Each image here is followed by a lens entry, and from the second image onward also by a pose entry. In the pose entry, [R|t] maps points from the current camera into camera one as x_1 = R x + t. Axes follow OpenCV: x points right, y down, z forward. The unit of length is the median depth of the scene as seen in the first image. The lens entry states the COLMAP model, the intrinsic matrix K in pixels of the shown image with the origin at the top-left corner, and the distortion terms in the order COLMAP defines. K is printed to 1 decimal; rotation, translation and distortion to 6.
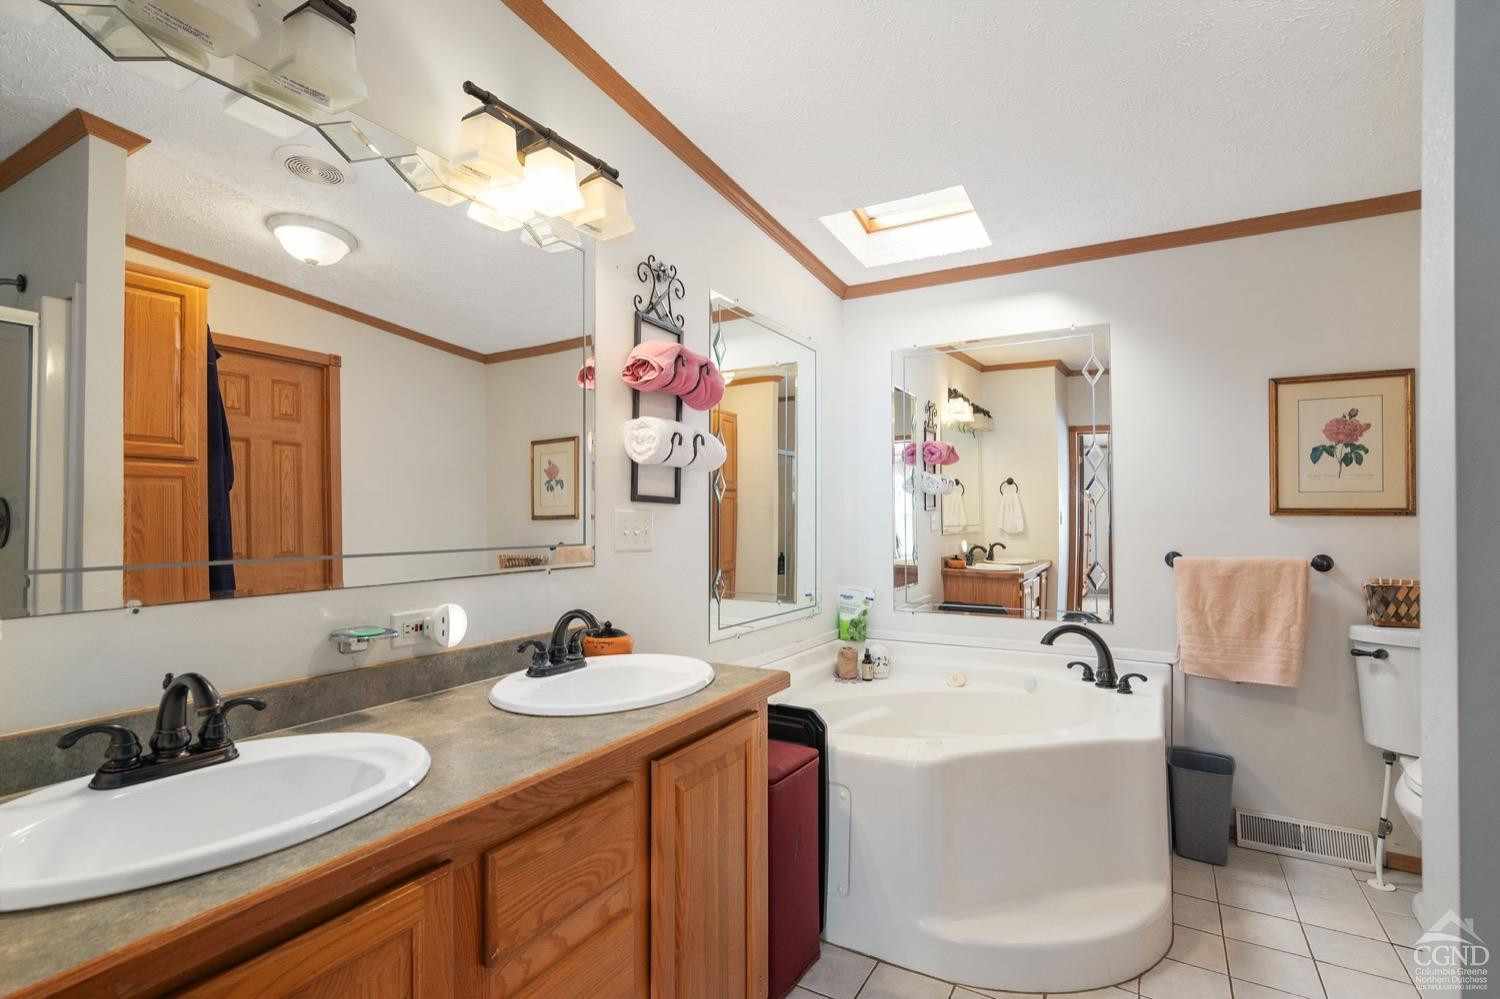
lens RADIAL K [[705.6, 0, 753.7], [0, 705.6, 498.2], [0, 0, 1]] dist [0.002708, -0.000132]
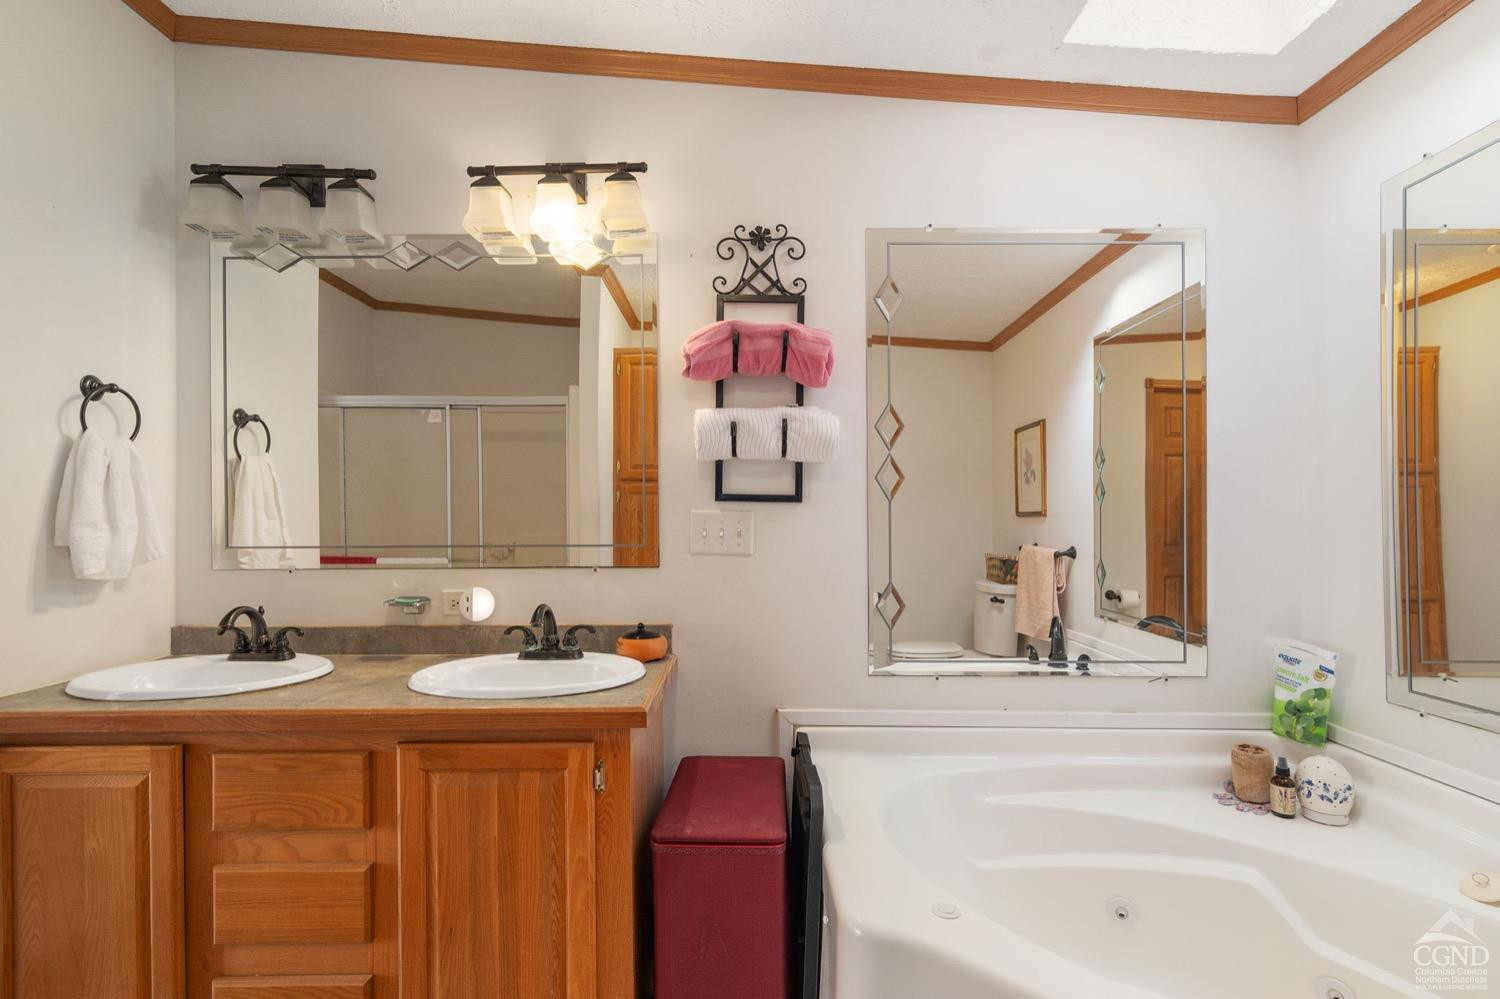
lens RADIAL K [[719.0, 0, 751.7], [0, 719.0, 512.8], [0, 0, 1]] dist [0.014187, -0.000084]
pose [[0.493267, -0.001434, -0.869877, 0.651910], [0.027738, 0.999516, 0.014080, 0.007205], [0.869435, -0.031074, 0.493069, 0.547679]]
